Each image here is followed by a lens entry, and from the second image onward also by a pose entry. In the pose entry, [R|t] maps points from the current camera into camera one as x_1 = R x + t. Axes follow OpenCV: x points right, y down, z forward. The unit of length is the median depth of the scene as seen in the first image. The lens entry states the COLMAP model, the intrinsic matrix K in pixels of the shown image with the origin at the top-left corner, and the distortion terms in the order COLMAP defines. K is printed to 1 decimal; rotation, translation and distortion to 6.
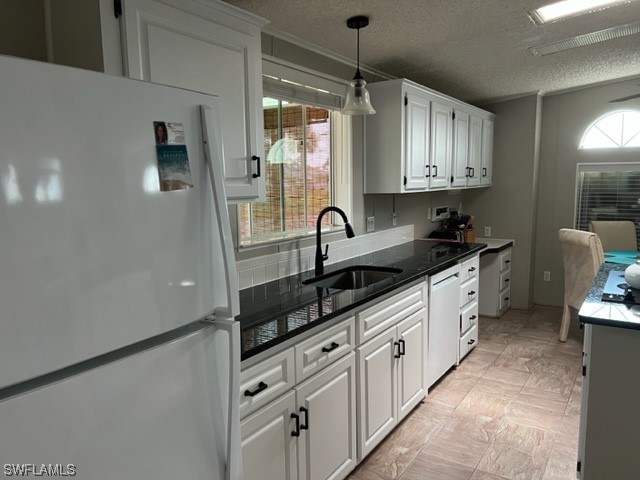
lens RADIAL K [[483.9, 0, 320.0], [0, 483.9, 240.0], [0, 0, 1]] dist [0.078563, -0.084316]
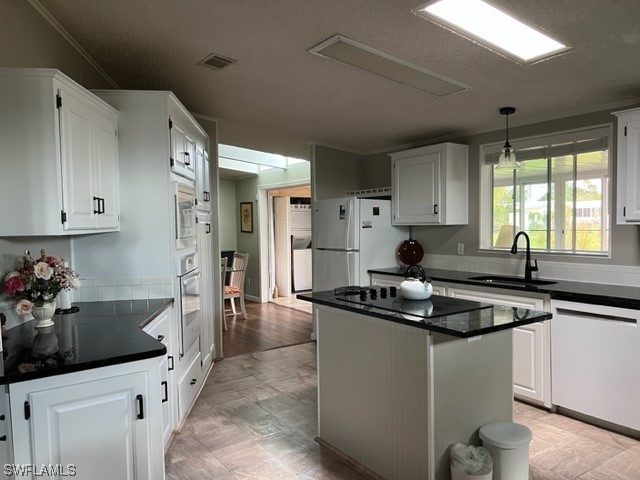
lens RADIAL K [[483.9, 0, 320.0], [0, 483.9, 240.0], [0, 0, 1]] dist [0.078563, -0.084316]
pose [[-0.375457, 0.051571, -0.925404, 1.569116], [-0.091876, 0.991462, 0.092528, -0.123070], [0.922275, 0.119762, -0.367514, 0.981903]]
